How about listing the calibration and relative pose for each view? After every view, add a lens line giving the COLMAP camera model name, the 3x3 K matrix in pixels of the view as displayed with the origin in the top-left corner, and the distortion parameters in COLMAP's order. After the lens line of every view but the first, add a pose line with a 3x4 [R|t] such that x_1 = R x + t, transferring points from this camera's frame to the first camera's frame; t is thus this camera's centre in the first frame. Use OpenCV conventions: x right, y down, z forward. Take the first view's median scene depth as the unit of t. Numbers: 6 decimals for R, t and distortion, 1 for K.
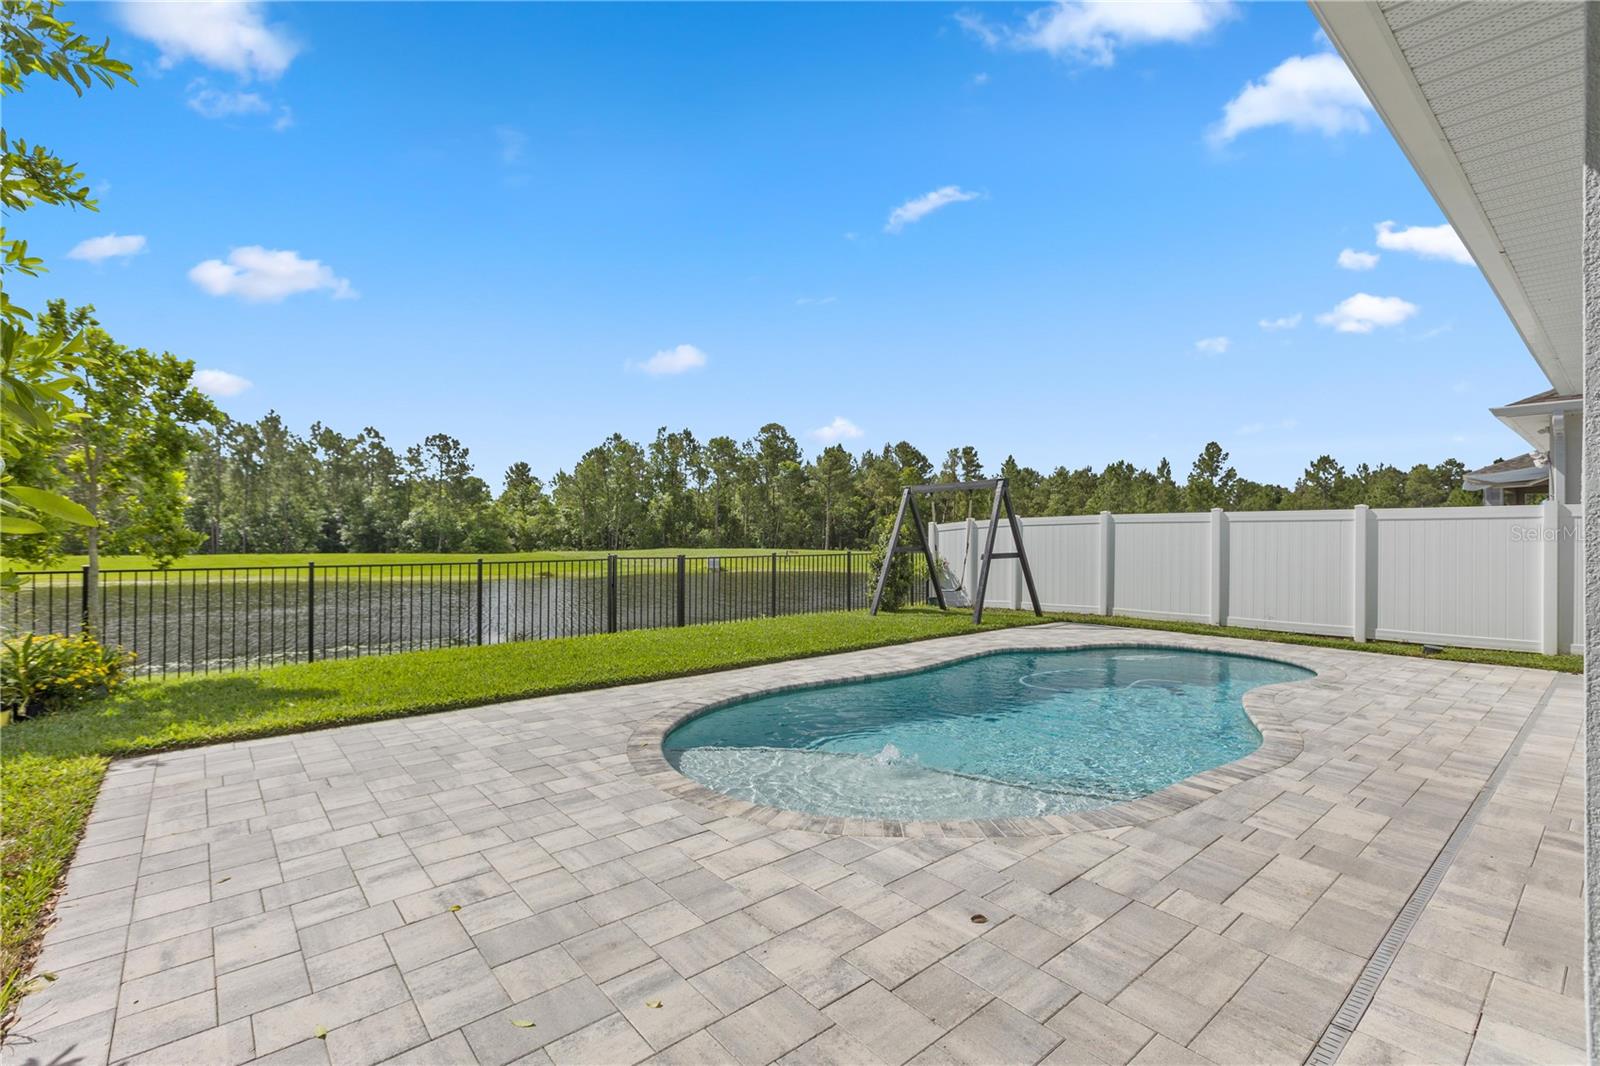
lens RADIAL K [[715.1, 0, 813.3], [0, 715.1, 534.1], [0, 0, 1]] dist [-0.000409, 0.000458]
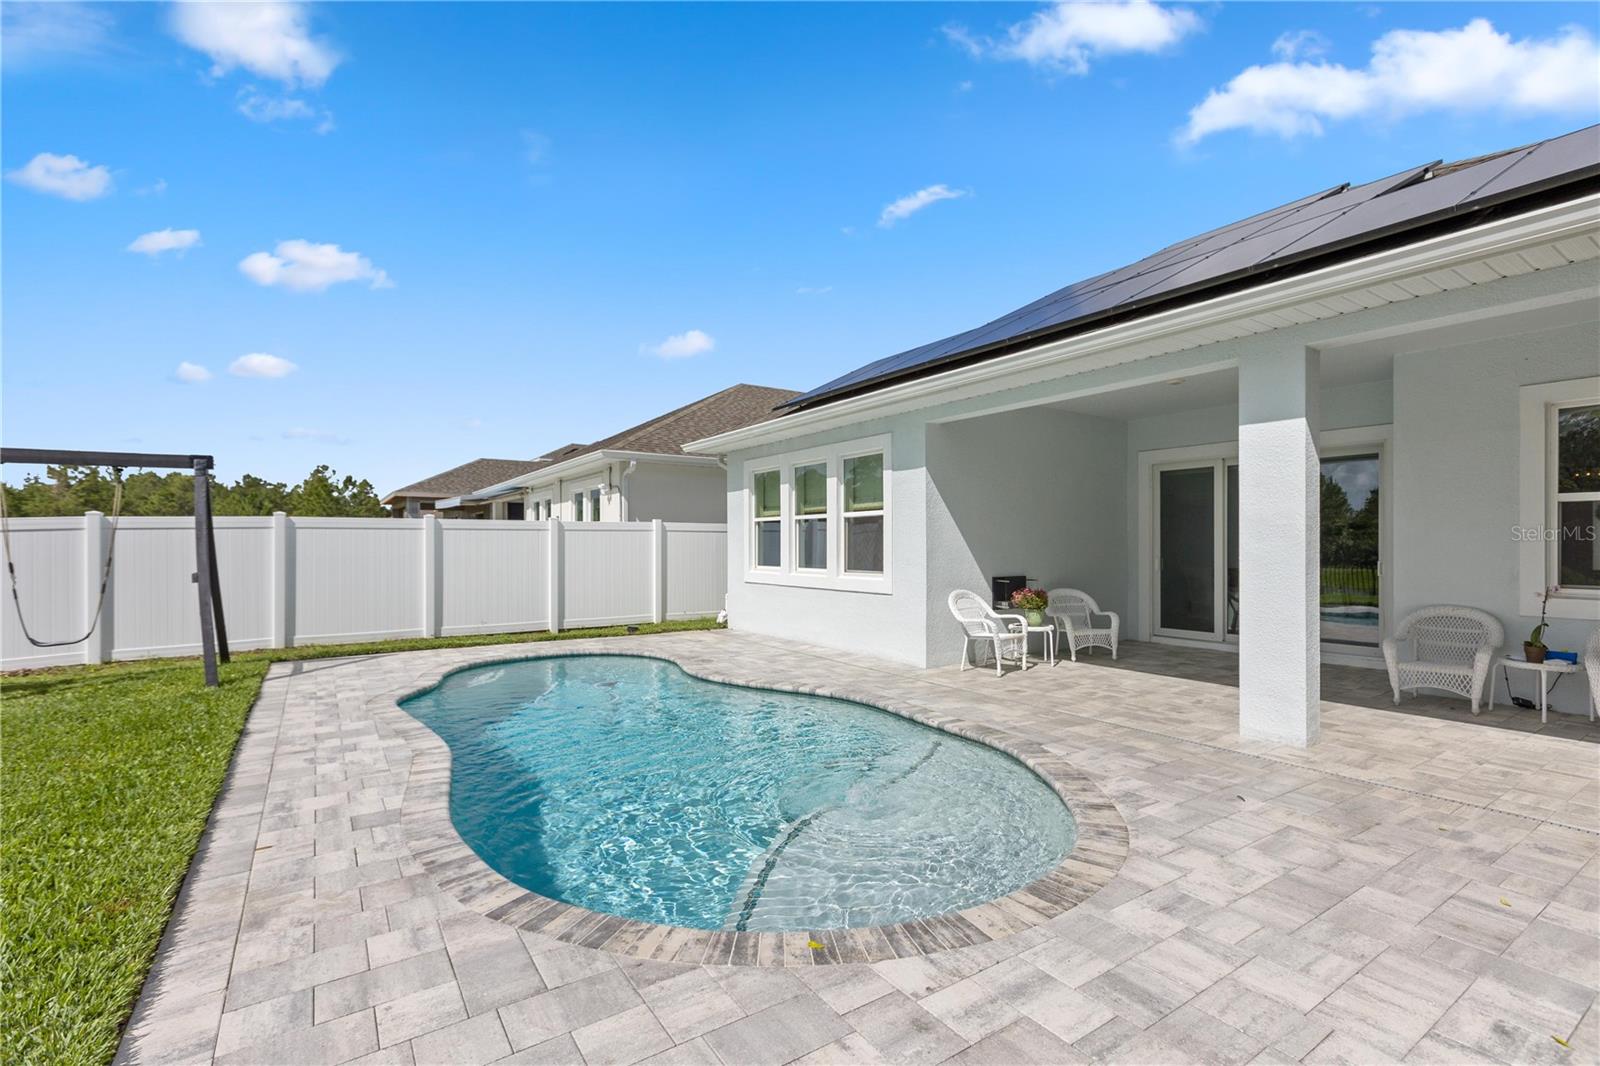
lens RADIAL K [[715.1, 0, 797.5], [0, 715.1, 540.8], [0, 0, 1]] dist [-0.000409, 0.000458]
pose [[0.128206, 0.002757, 0.991744, -0.876211], [-0.001246, 0.999996, -0.002619, 0.003091], [-0.991747, -0.000900, 0.128209, 1.103904]]
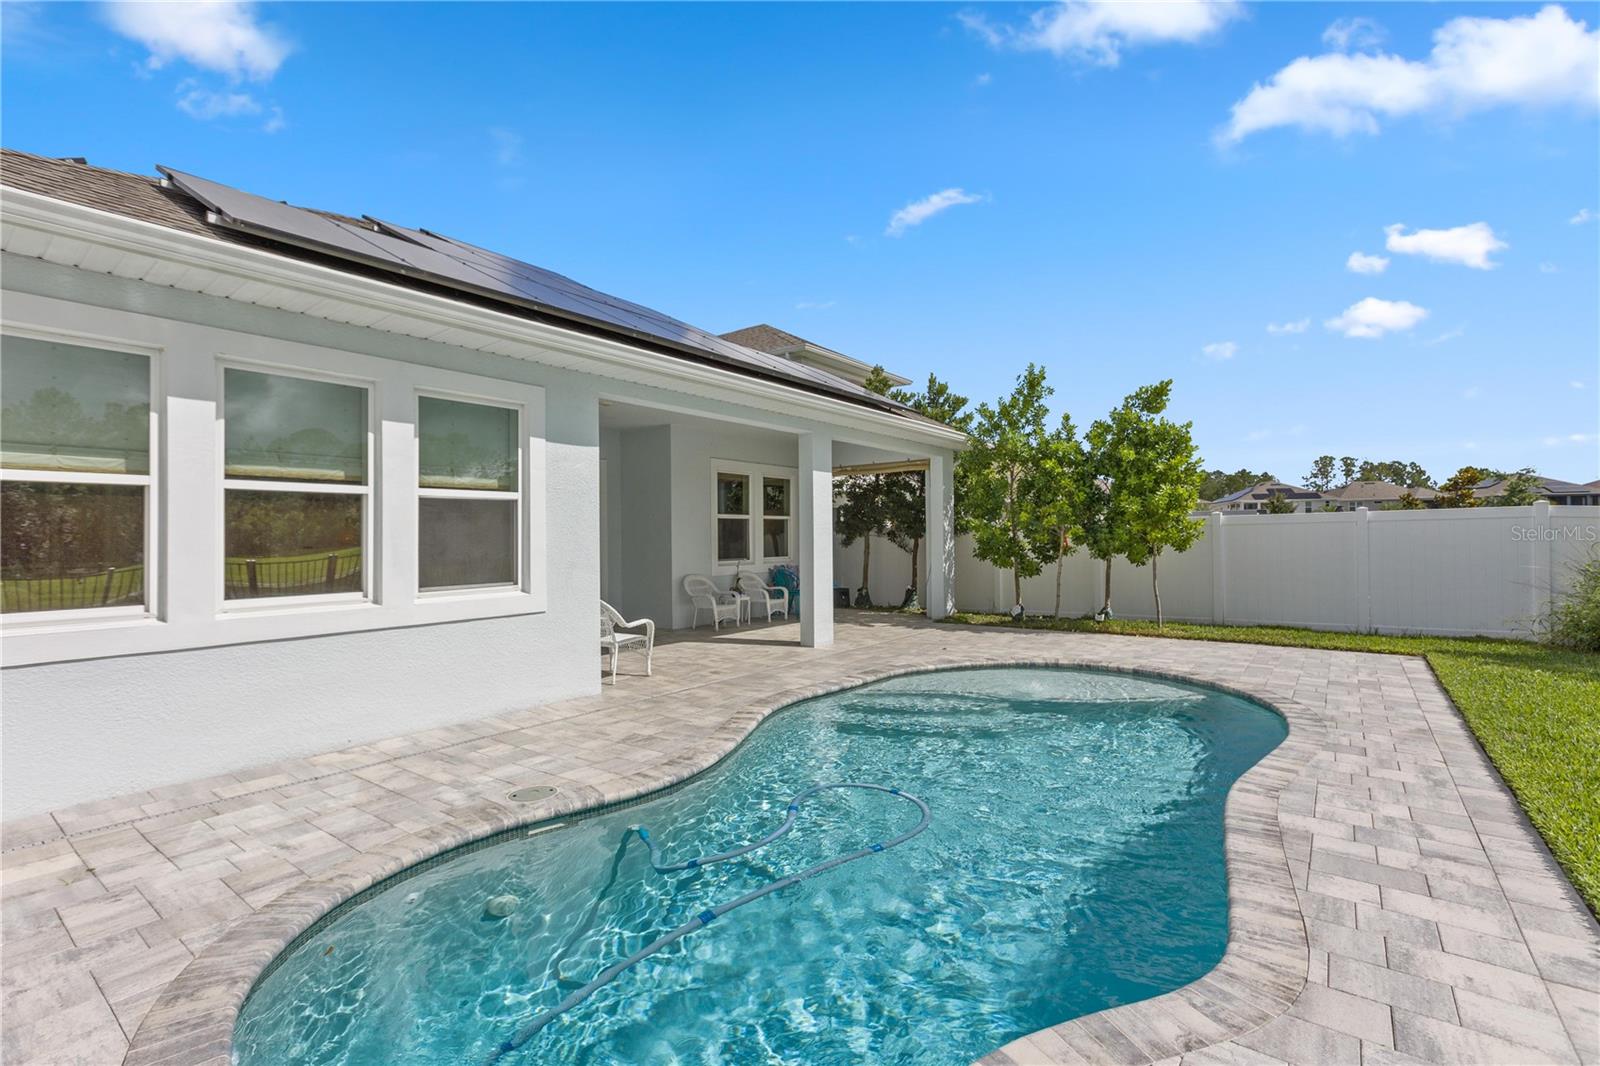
lens RADIAL K [[715.1, 0, 795.2], [0, 715.1, 531.4], [0, 0, 1]] dist [-0.000409, 0.000458]
pose [[-0.980260, 0.007755, -0.197562, 1.118022], [0.009761, 0.999910, -0.009181, 0.004354], [0.197473, -0.010928, -0.980247, 2.766179]]
